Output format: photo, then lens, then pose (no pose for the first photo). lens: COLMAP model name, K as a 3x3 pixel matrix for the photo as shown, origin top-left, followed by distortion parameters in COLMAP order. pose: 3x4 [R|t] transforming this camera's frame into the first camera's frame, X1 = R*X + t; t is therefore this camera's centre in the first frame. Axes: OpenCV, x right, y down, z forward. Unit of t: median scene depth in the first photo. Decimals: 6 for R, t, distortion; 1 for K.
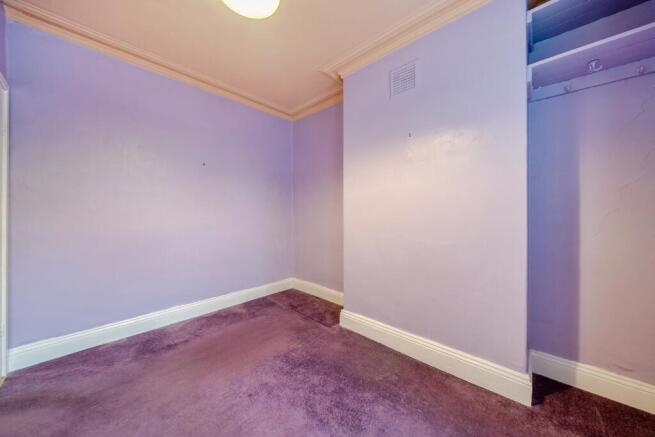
lens RADIAL K [[230.8, 0, 327.5], [0, 230.8, 218.5], [0, 0, 1]] dist [-0.000645, -0.000101]
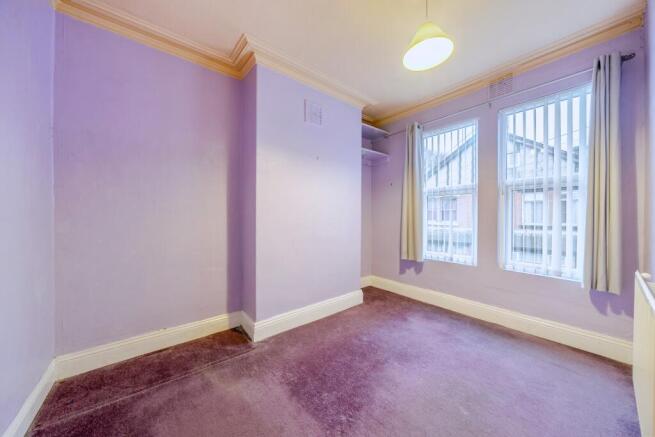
lens RADIAL K [[230.8, 0, 327.5], [0, 230.8, 218.5], [0, 0, 1]] dist [-0.000645, -0.000101]
pose [[0.108394, -0.000172, 0.994108, -0.826356], [0.022759, 0.999738, -0.002308, 0.006578], [-0.993847, 0.022875, 0.108369, 0.660507]]
